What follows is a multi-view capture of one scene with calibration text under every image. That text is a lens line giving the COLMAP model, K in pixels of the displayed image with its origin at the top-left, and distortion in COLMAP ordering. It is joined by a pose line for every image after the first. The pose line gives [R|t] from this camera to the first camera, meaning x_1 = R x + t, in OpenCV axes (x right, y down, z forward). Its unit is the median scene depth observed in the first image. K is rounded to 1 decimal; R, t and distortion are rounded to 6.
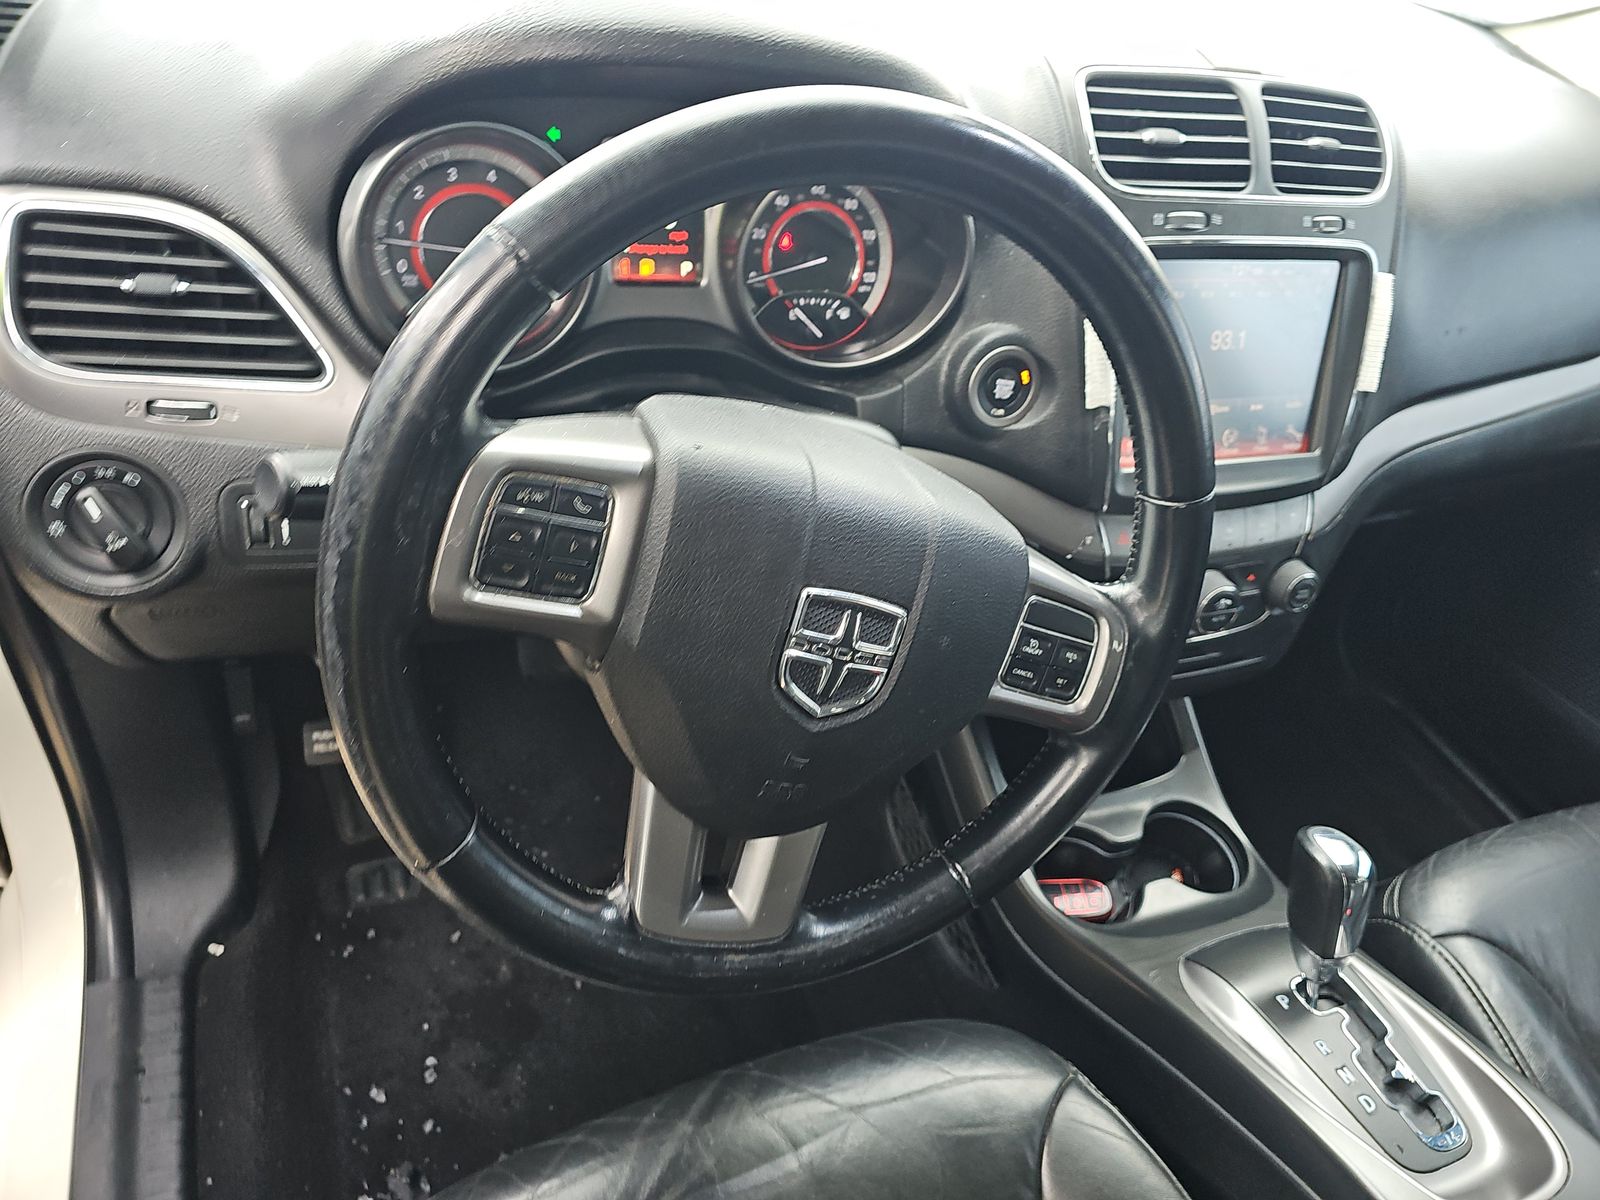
lens RADIAL K [[950.9, 0, 800.0], [0, 950.9, 600.0], [0, 0, 1]] dist [-0.031247, -0.002872]
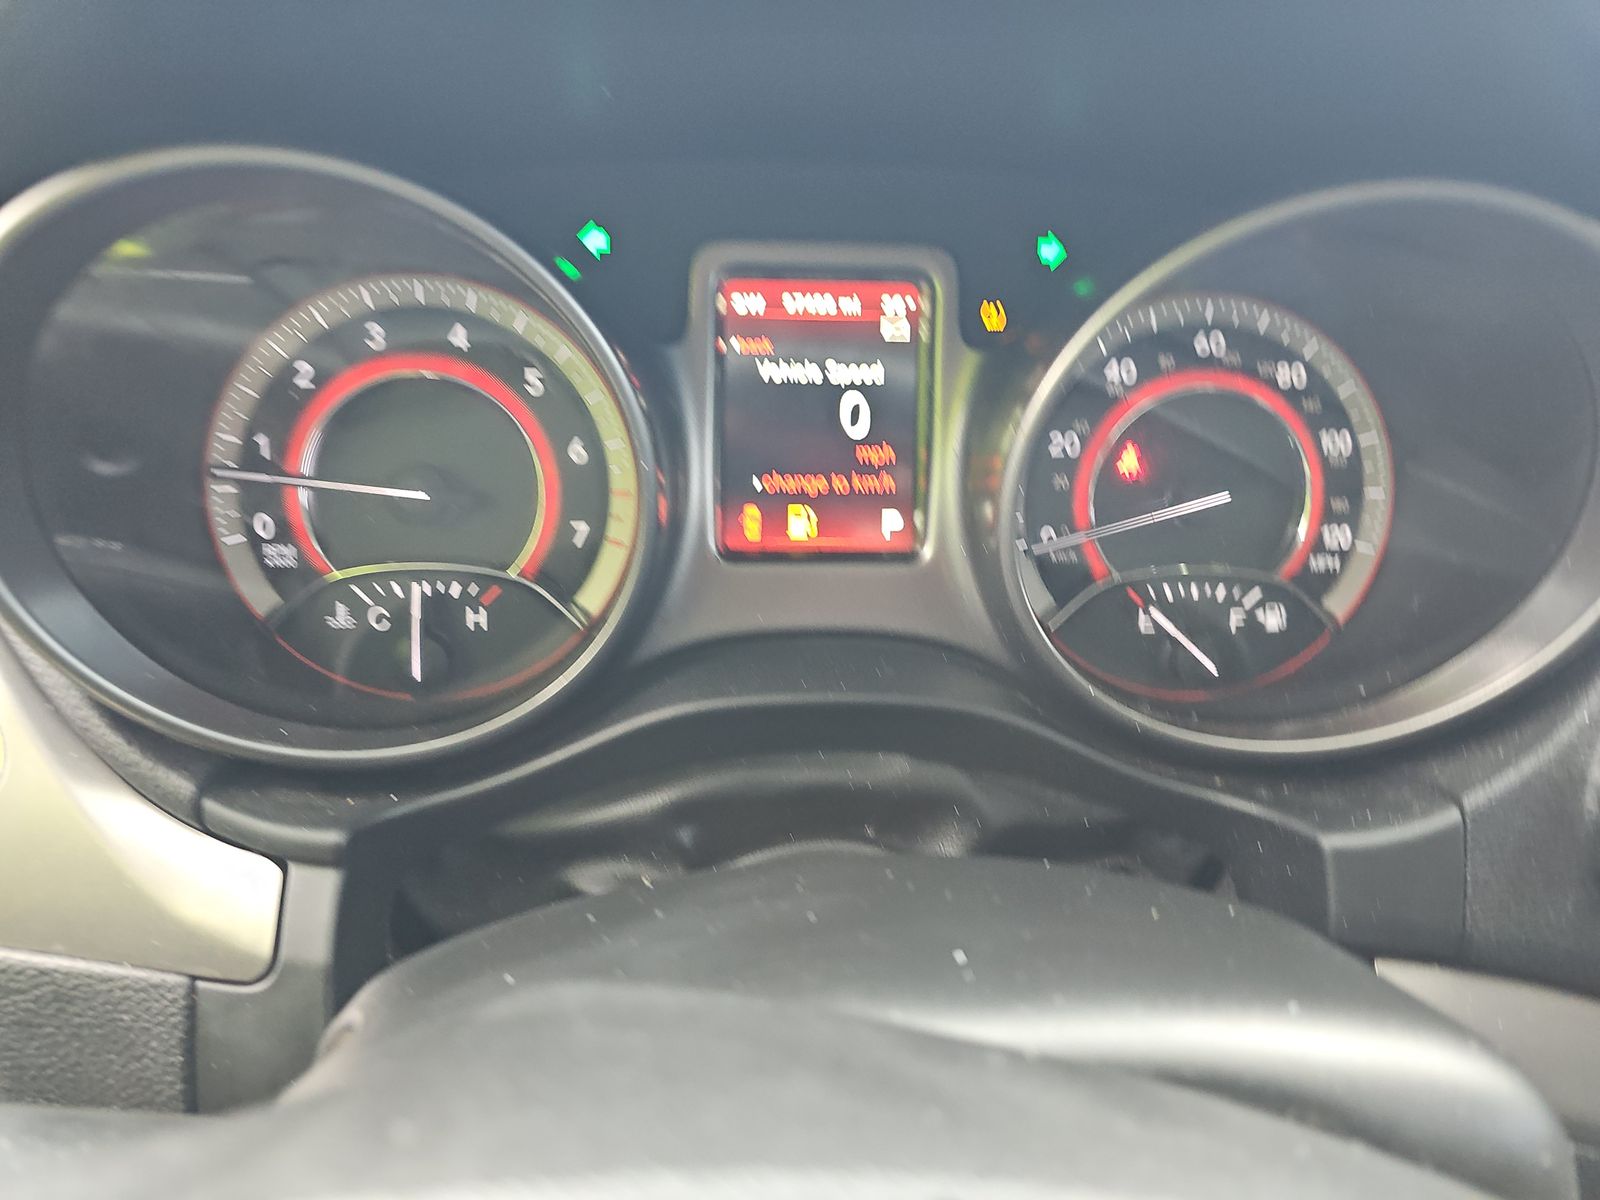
lens RADIAL K [[1044.6, 0, 766.6], [0, 1044.6, 620.1], [0, 0, 1]] dist [0.004832, -0.002207]
pose [[0.937710, 0.005391, -0.347376, -0.004224], [-0.096948, 0.964221, -0.246737, -0.168527], [0.333617, 0.265045, 0.904683, 0.514498]]
